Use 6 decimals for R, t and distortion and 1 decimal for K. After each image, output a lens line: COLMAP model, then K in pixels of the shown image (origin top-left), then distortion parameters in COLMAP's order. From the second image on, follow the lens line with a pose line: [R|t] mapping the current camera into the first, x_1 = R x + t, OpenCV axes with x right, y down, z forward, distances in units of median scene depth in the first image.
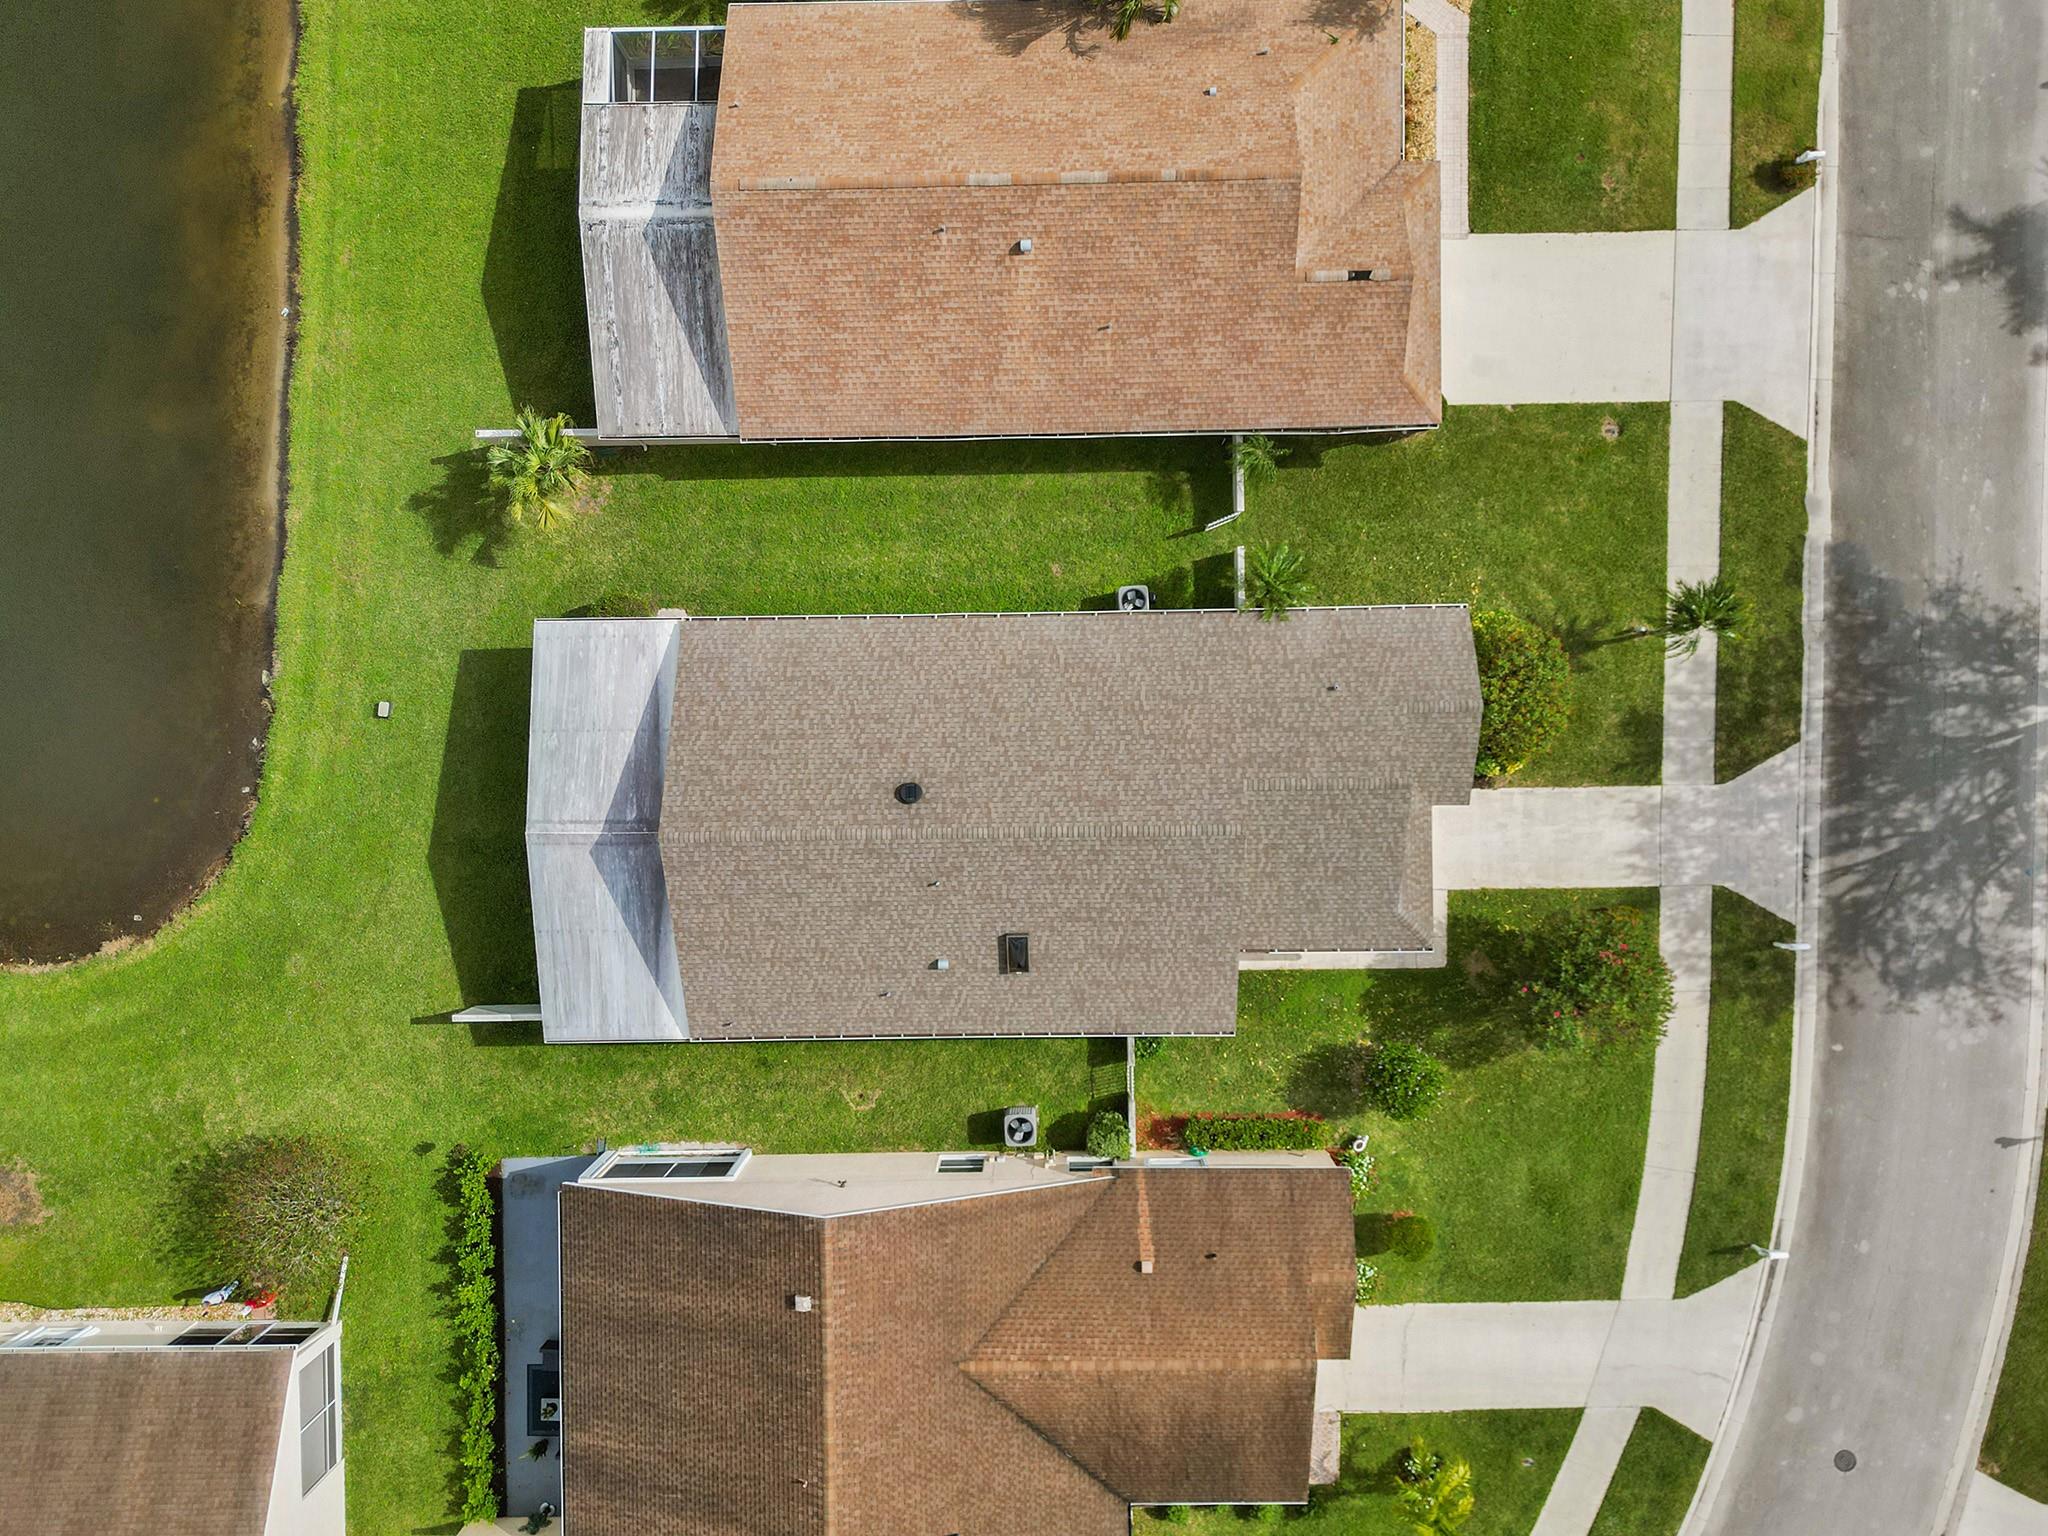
lens RADIAL K [[1482.9, 0, 1018.1], [0, 1482.9, 776.9], [0, 0, 1]] dist [0.071258, -0.076681]
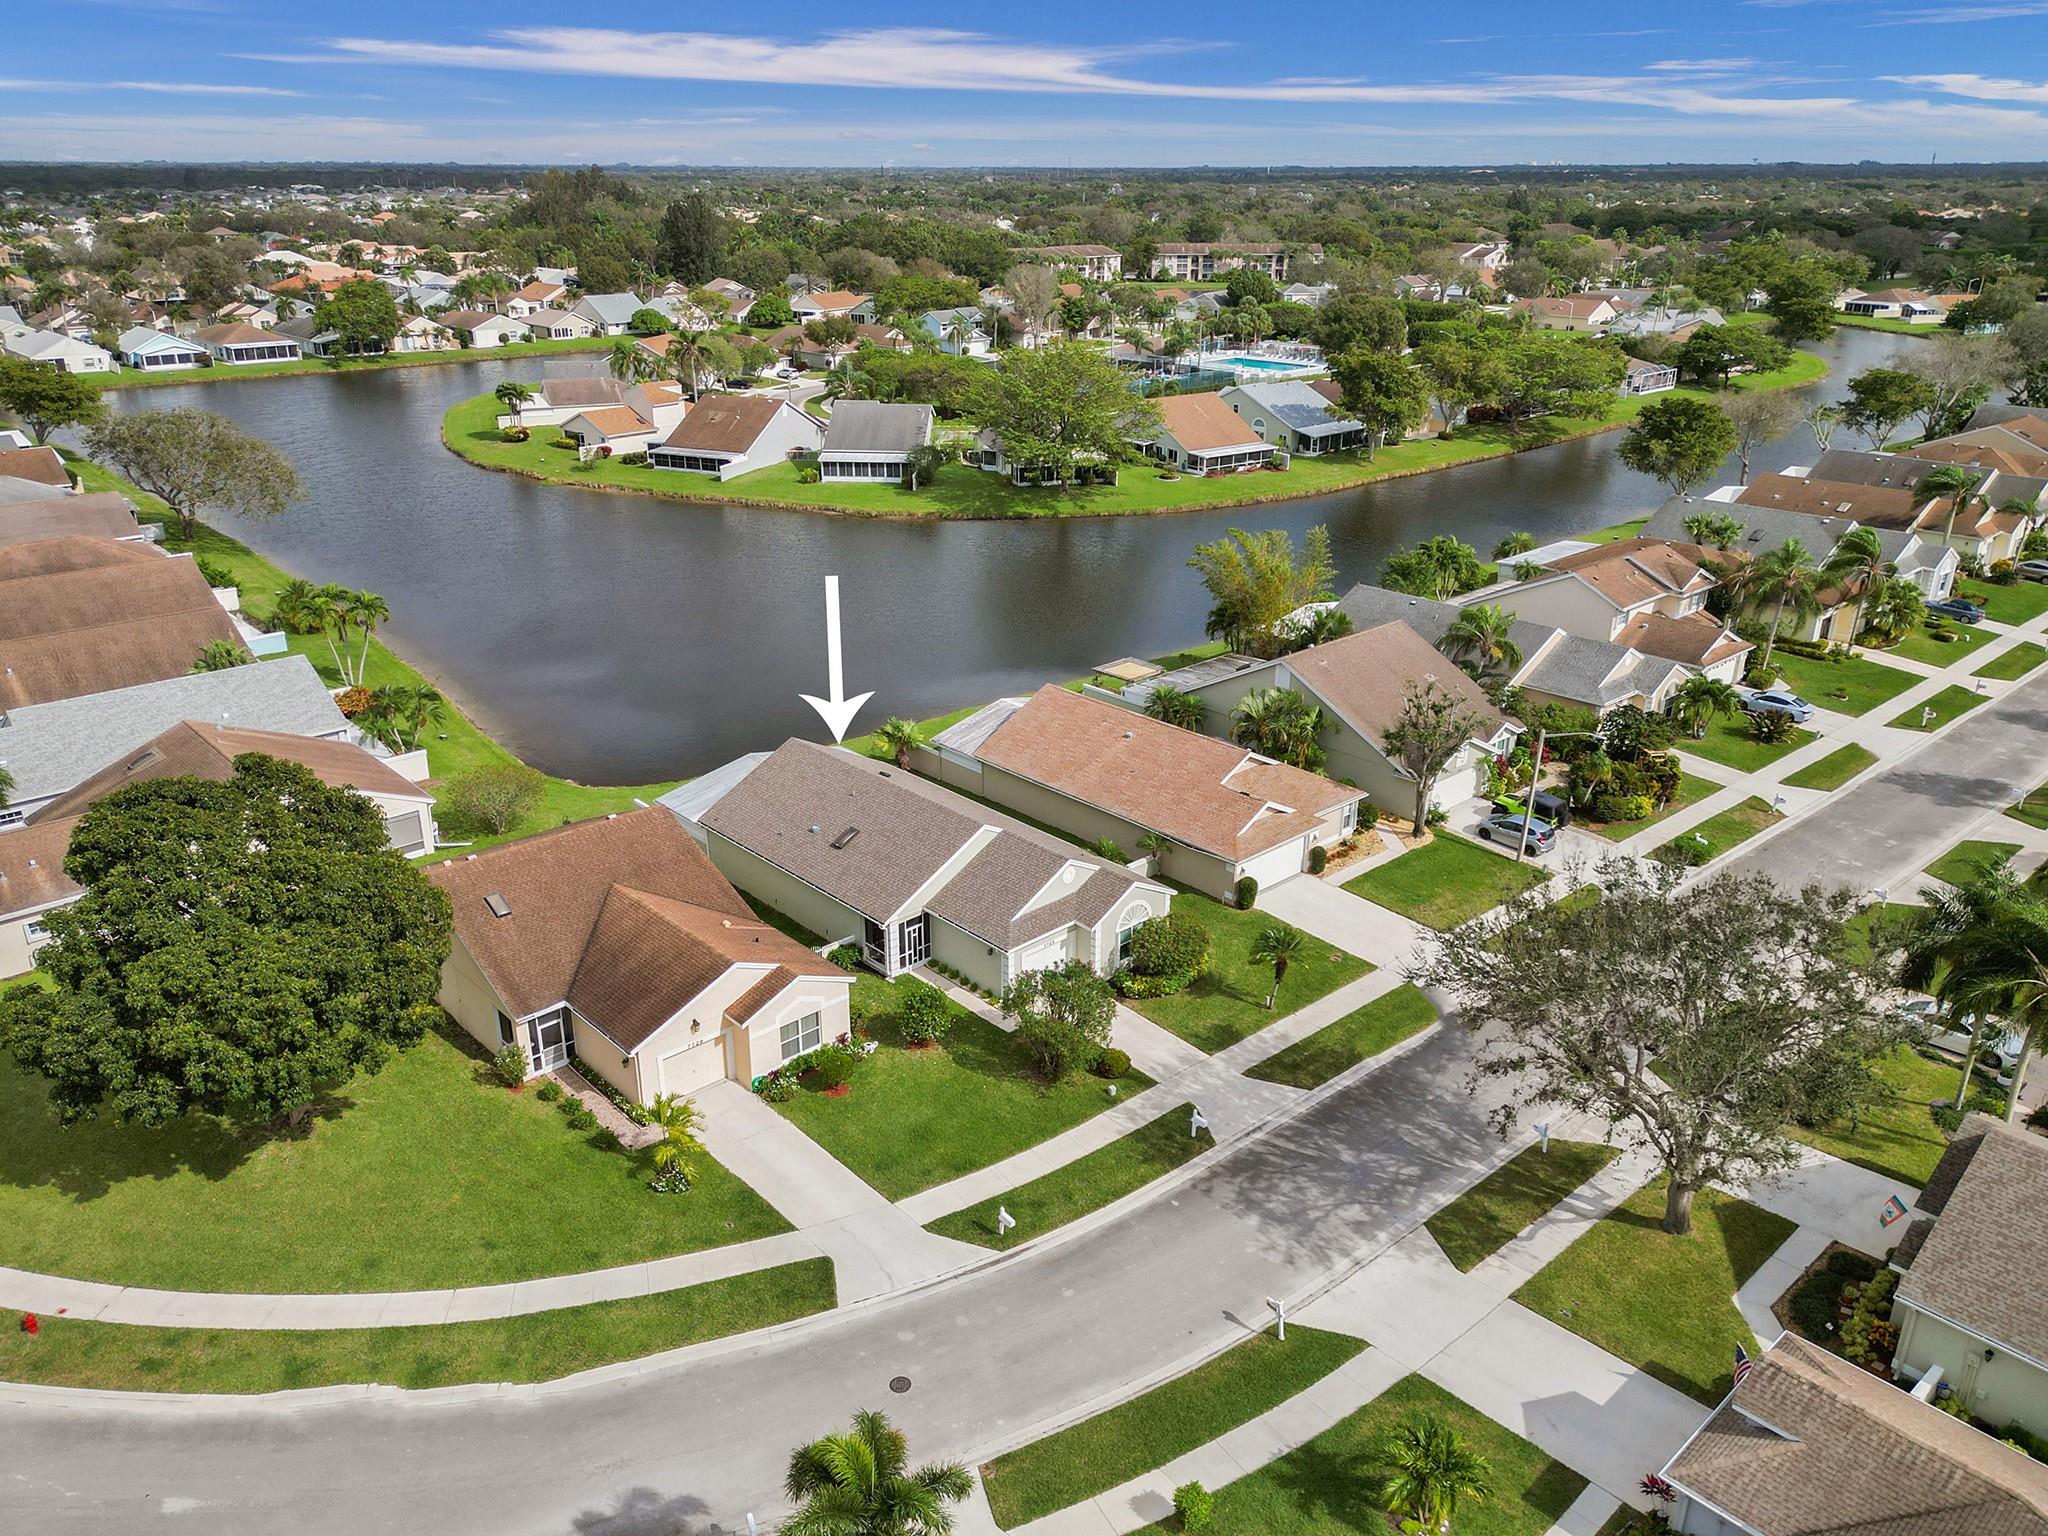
lens RADIAL K [[1482.9, 0, 1018.1], [0, 1482.9, 776.9], [0, 0, 1]] dist [0.071258, -0.076681]
pose [[0.662622, 0.302580, -0.685111, 1.183906], [-0.747996, 0.221107, -0.625791, 0.947380], [-0.037869, 0.927123, 0.372839, 0.260115]]
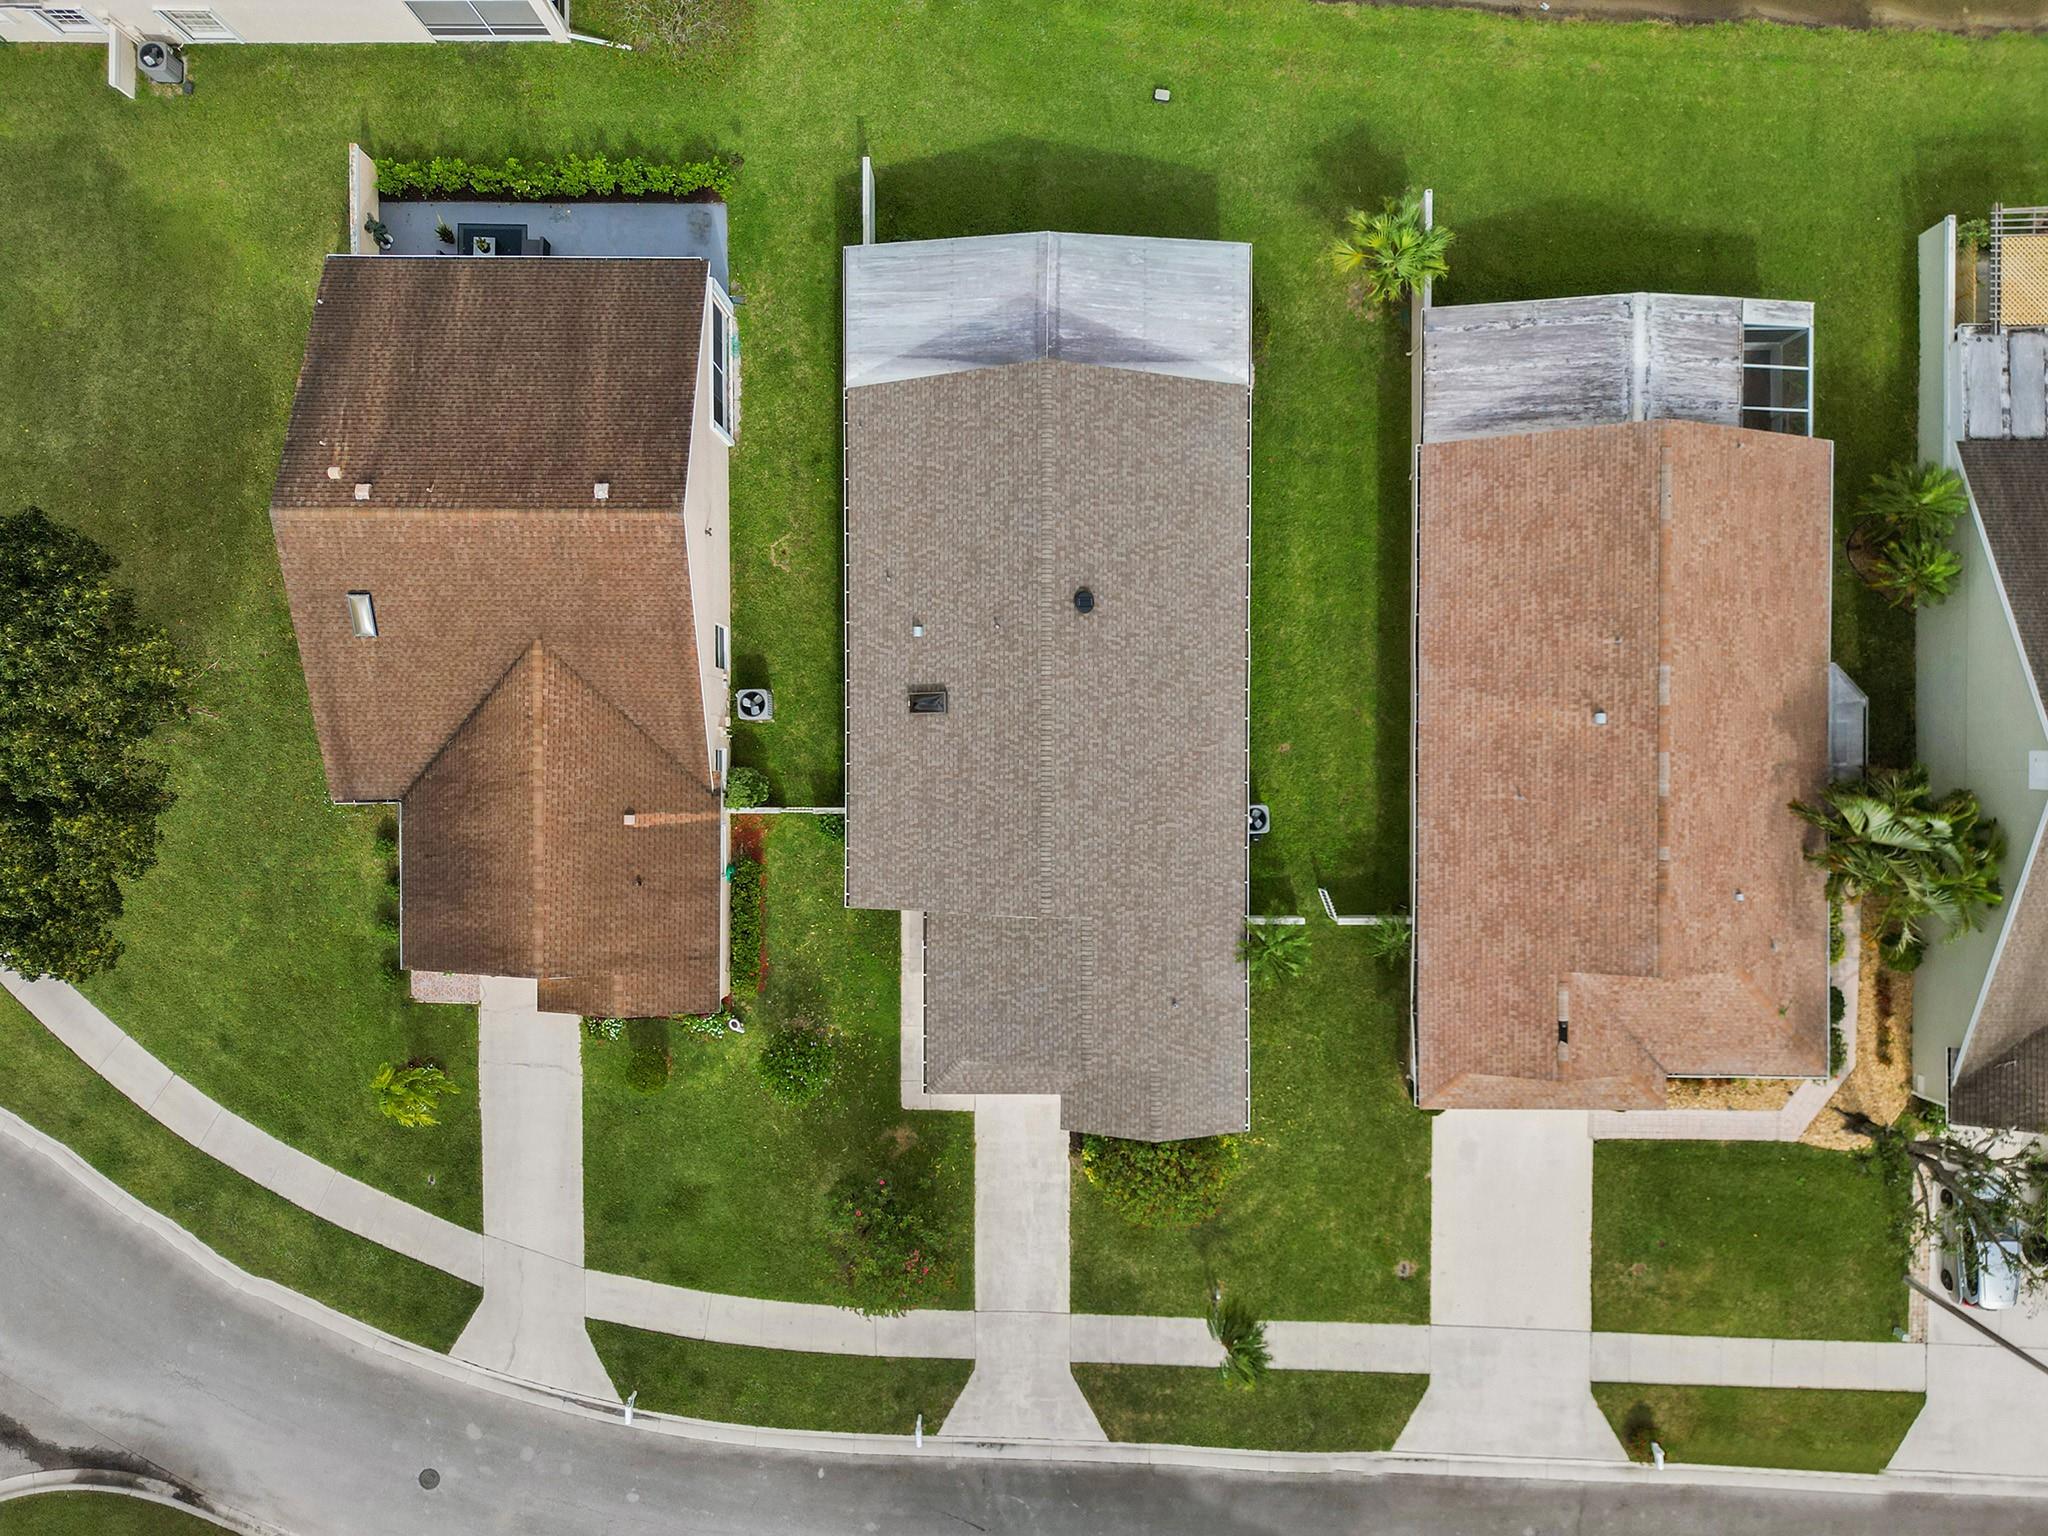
lens RADIAL K [[1482.9, 0, 1018.1], [0, 1482.9, 776.9], [0, 0, 1]] dist [0.071258, -0.076681]
pose [[-0.015016, 0.999492, 0.028098, 0.020324], [-0.999840, -0.014737, -0.010110, 0.059442], [-0.009691, -0.028245, 0.999554, -0.049853]]
